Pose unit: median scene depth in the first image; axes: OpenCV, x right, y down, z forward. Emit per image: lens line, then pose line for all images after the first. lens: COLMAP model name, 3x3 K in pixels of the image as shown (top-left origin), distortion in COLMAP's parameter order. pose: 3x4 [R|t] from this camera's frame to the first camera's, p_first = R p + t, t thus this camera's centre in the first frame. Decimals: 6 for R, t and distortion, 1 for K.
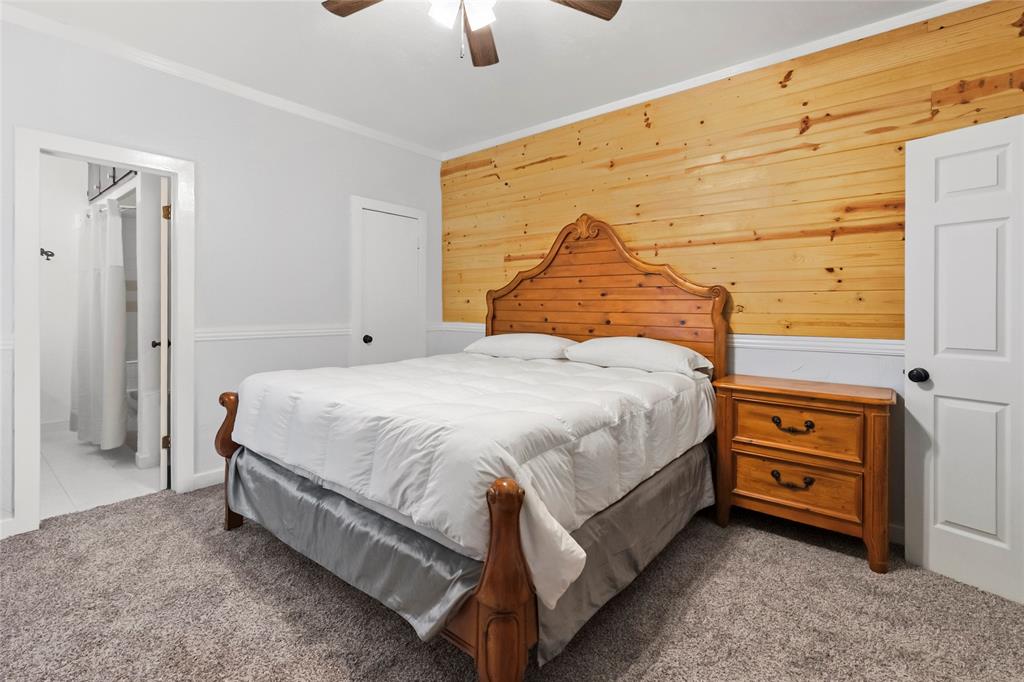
lens RADIAL K [[467.2, 0, 512.1], [0, 467.2, 303.4], [0, 0, 1]] dist [0.002866, 0.000277]
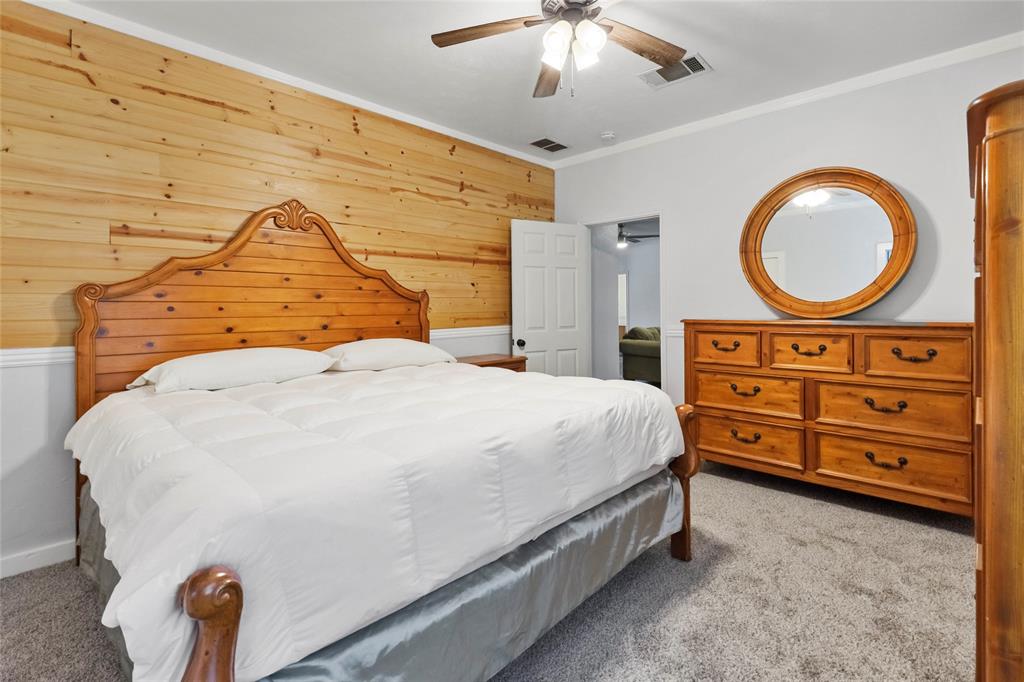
lens RADIAL K [[493.4, 0, 507.2], [0, 493.4, 303.9], [0, 0, 1]] dist [0.004483, 0.000063]
pose [[0.068791, 0.001089, 0.997630, -0.922261], [0.001321, 0.999998, -0.001183, -0.003792], [-0.997630, 0.001399, 0.068790, 0.733024]]
